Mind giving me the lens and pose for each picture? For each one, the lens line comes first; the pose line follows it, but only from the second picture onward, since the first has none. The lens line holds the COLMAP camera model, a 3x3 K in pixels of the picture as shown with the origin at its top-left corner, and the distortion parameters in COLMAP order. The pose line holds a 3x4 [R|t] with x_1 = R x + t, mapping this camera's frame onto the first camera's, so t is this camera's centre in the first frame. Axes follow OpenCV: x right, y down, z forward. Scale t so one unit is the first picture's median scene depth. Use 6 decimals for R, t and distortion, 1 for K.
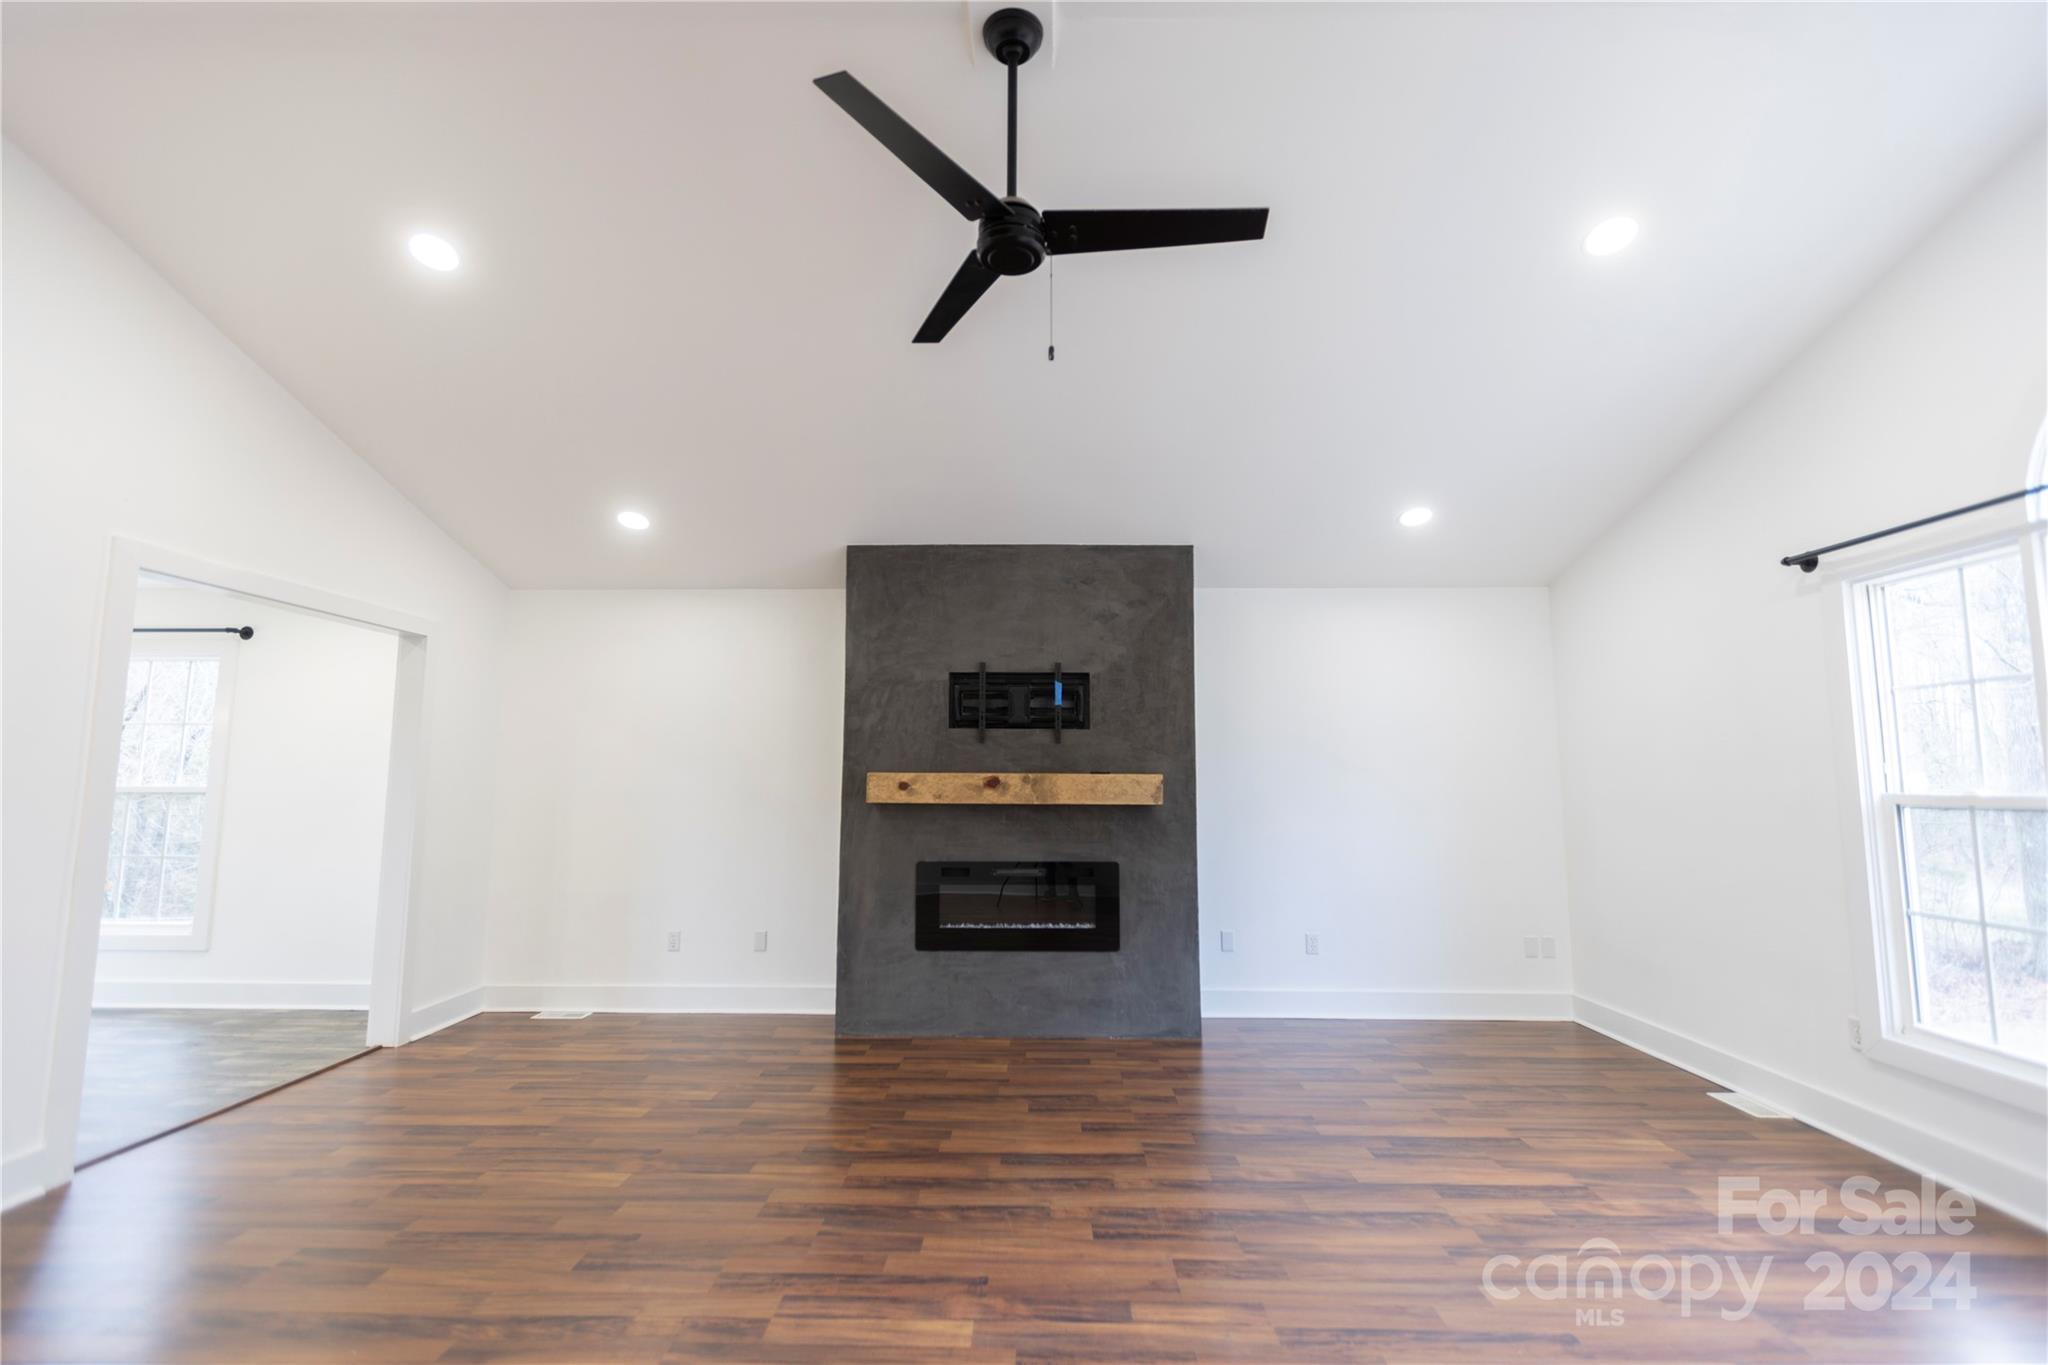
lens RADIAL K [[915.6, 0, 1018.0], [0, 915.6, 679.1], [0, 0, 1]] dist [0.003024, -0.000100]
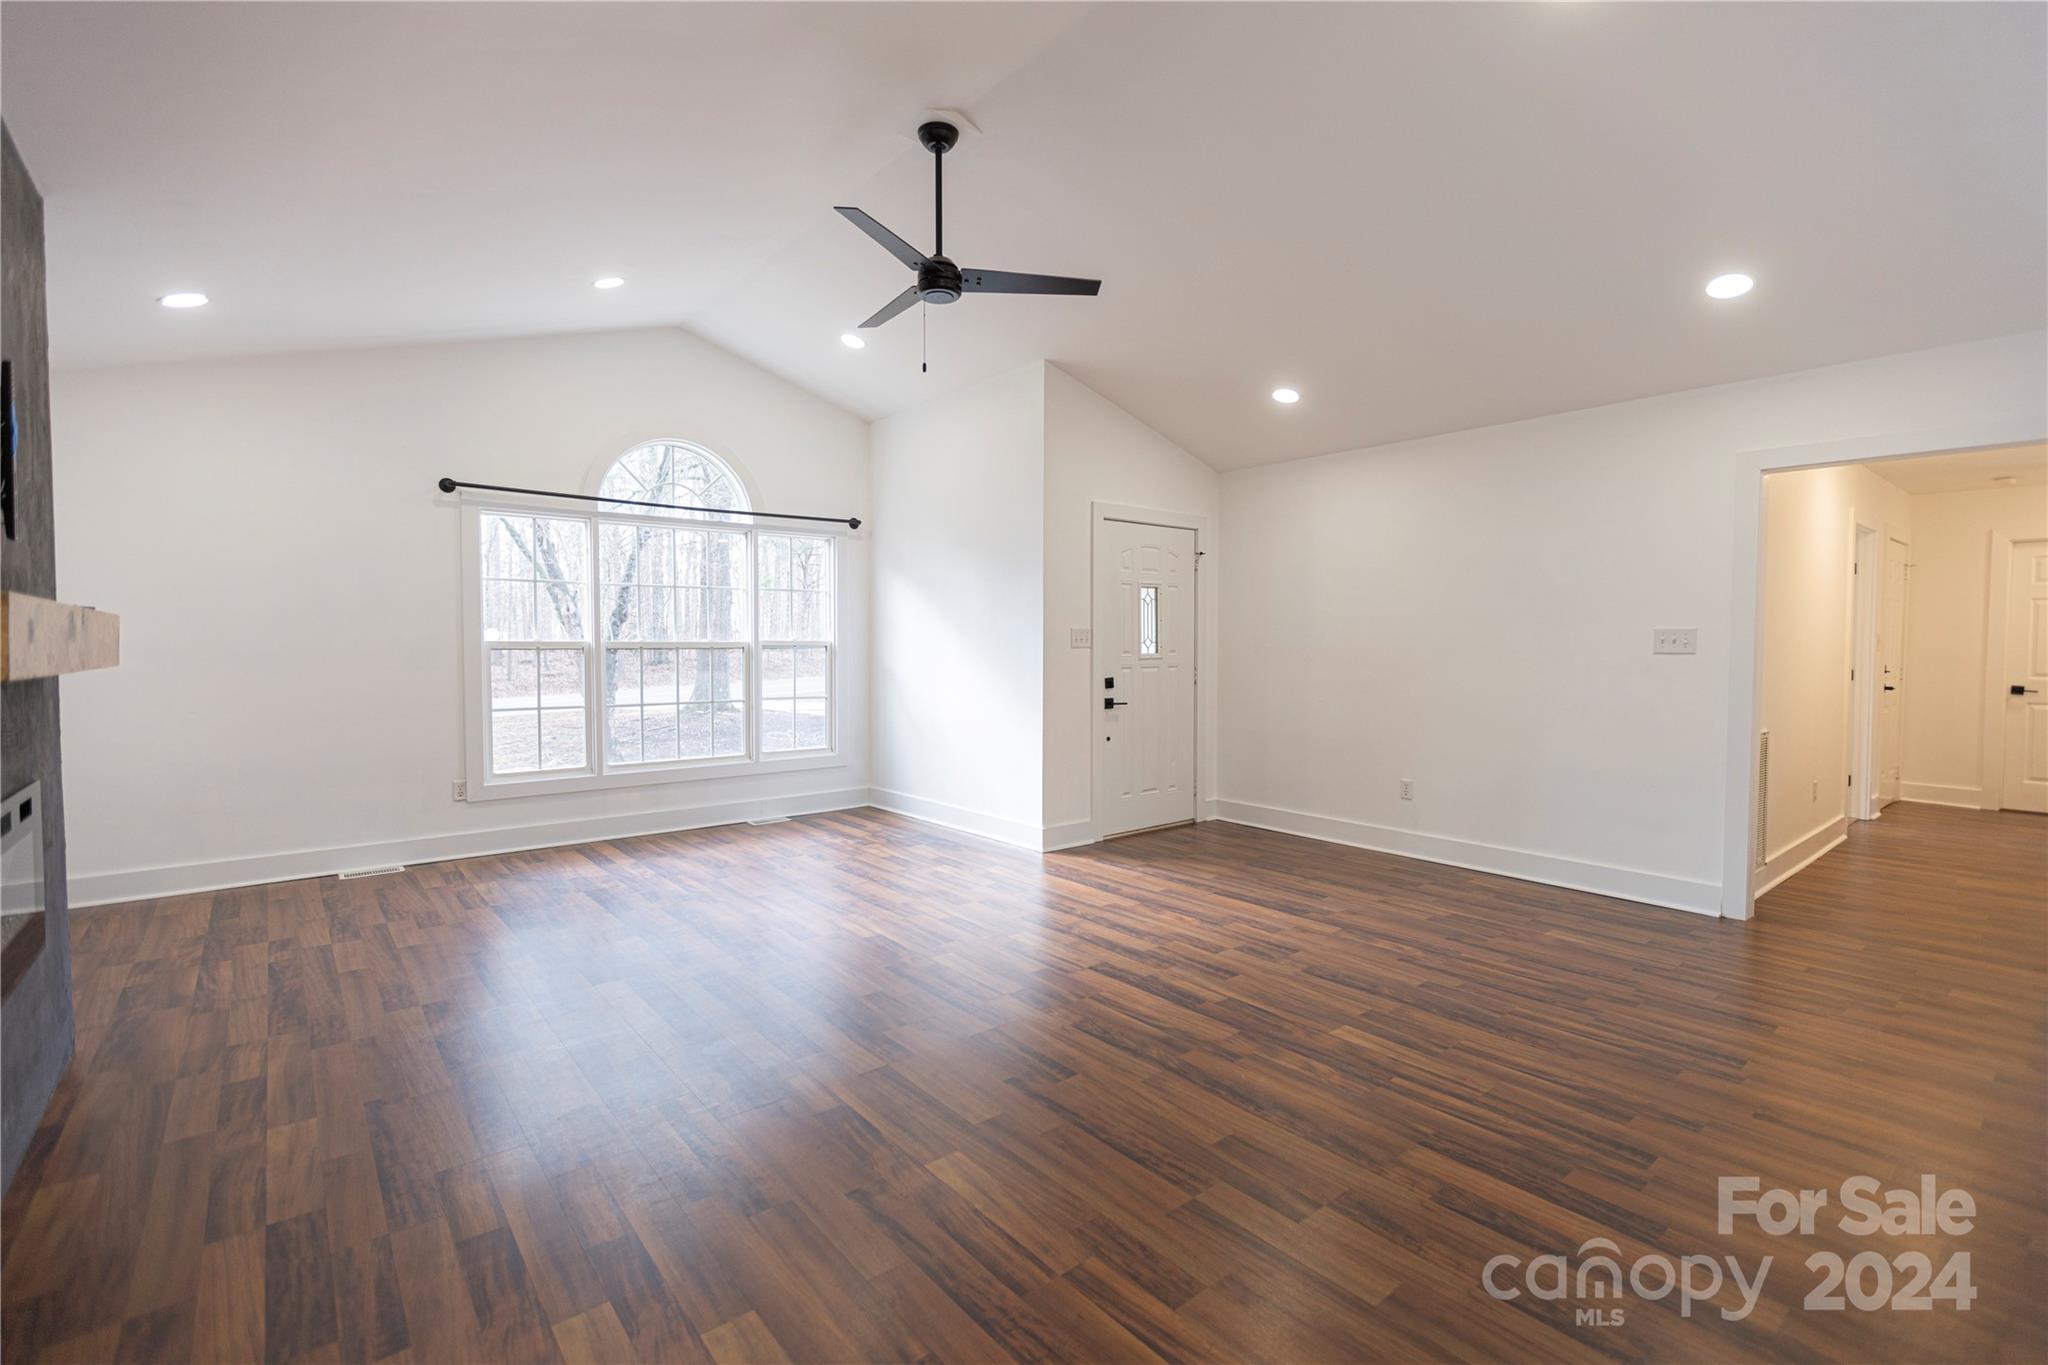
lens RADIAL K [[915.6, 0, 1018.0], [0, 915.6, 679.1], [0, 0, 1]] dist [0.003024, -0.000100]
pose [[-0.652153, -0.033707, 0.757338, -0.690225], [-0.090095, 0.995377, -0.033280, 0.119128], [-0.752715, -0.089936, -0.652175, 0.997234]]
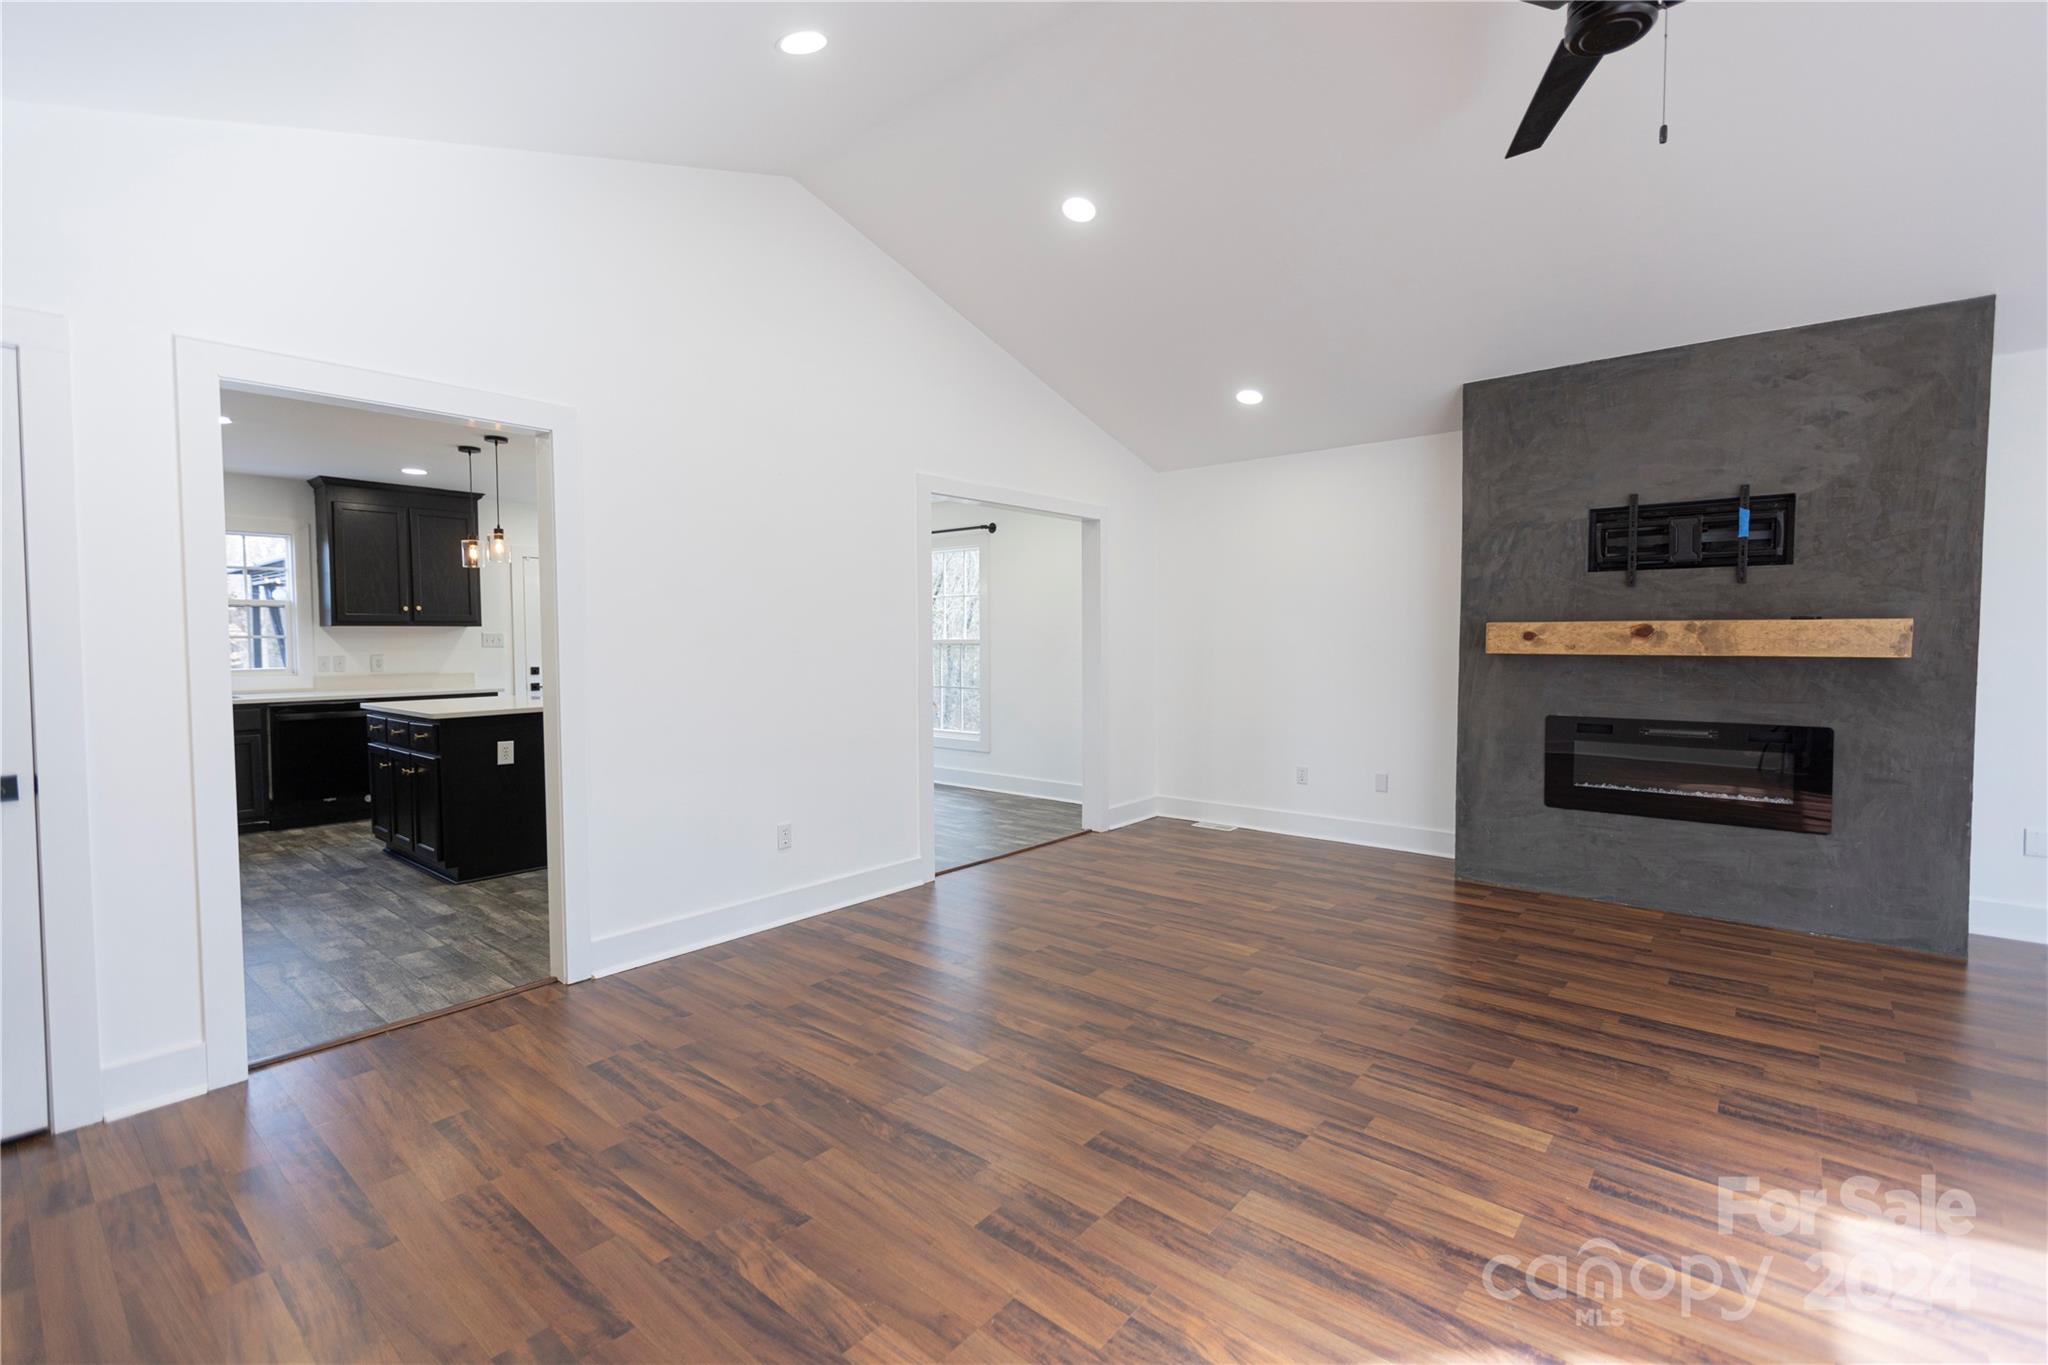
lens RADIAL K [[912.4, 0, 1018.6], [0, 912.4, 671.5], [0, 0, 1]] dist [0.004881, -0.000818]
pose [[0.776065, 0.017789, -0.630402, 0.065289], [0.078598, 0.989080, 0.124670, -0.006585], [0.625736, -0.146301, 0.766192, -0.061675]]
